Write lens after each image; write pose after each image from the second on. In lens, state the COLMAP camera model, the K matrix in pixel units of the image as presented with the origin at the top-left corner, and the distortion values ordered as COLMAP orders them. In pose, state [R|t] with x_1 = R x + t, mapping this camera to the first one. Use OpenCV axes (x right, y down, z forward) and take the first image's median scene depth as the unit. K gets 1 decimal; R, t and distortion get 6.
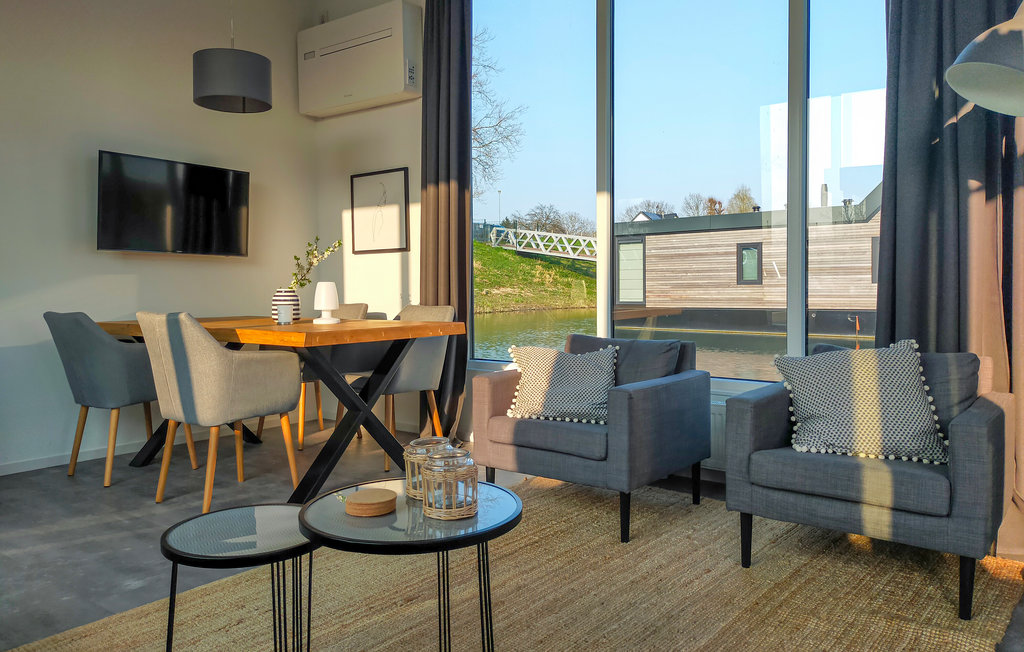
lens RADIAL K [[777.5, 0, 530.8], [0, 777.5, 322.8], [0, 0, 1]] dist [0.097053, -0.199990]
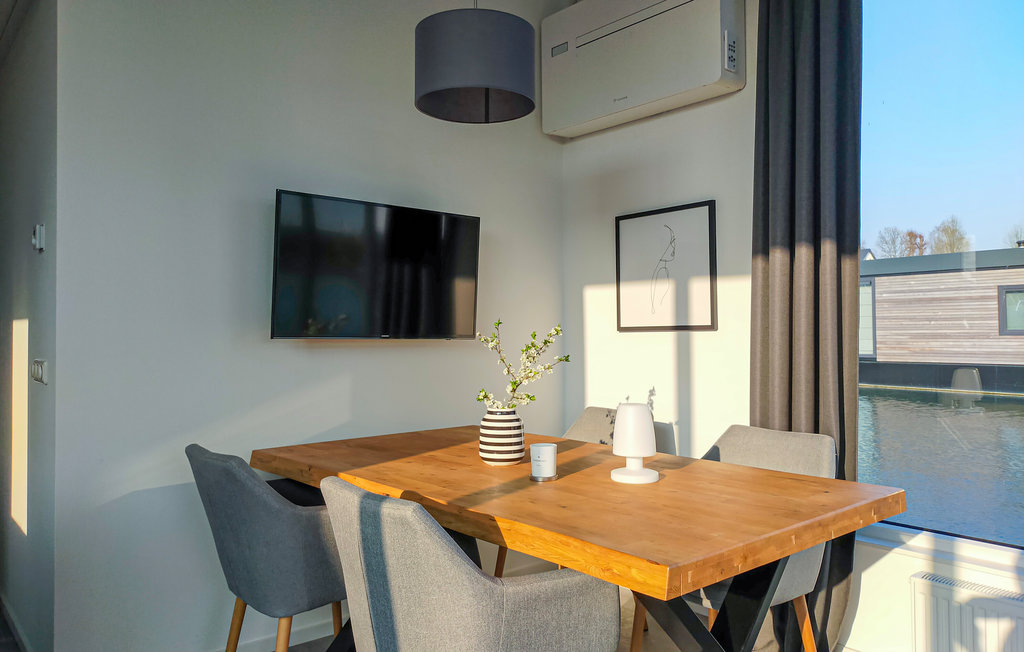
lens RADIAL K [[777.5, 0, 530.8], [0, 777.5, 322.8], [0, 0, 1]] dist [0.097053, -0.199990]
pose [[0.977663, -0.003347, -0.210152, -0.160574], [-0.007459, 0.998691, -0.050607, -0.060619], [0.210047, 0.051044, 0.976358, 0.324473]]
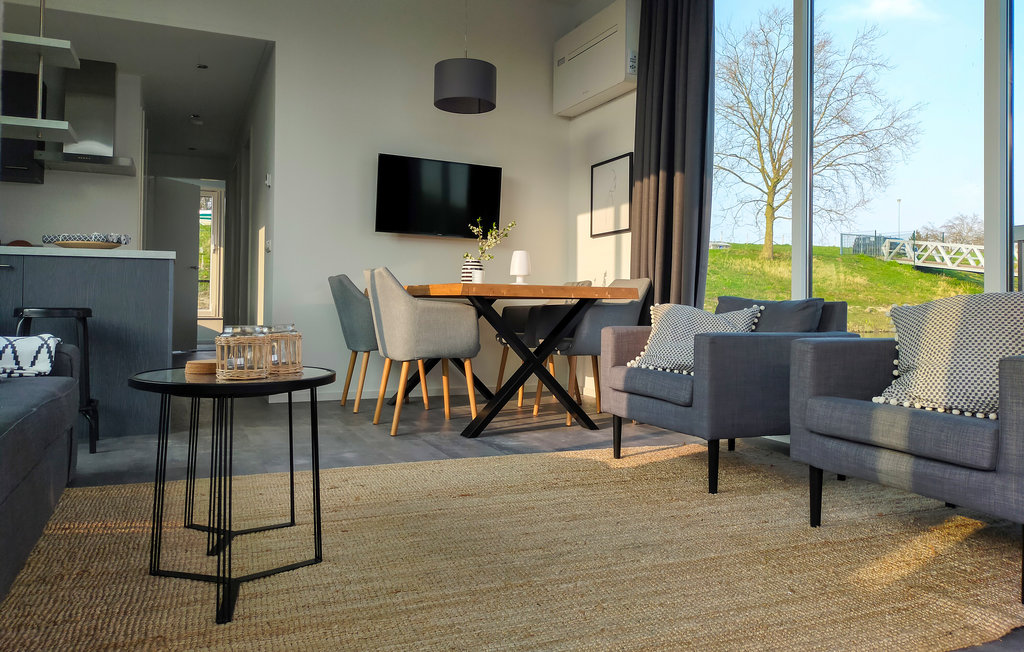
lens RADIAL K [[783.5, 0, 516.6], [0, 783.5, 307.8], [0, 0, 1]] dist [0.075682, -0.112716]
pose [[0.878870, 0.015978, -0.476794, 0.202266], [-0.037146, 0.998697, -0.035003, 0.050653], [0.475613, 0.048474, 0.878318, 0.003846]]
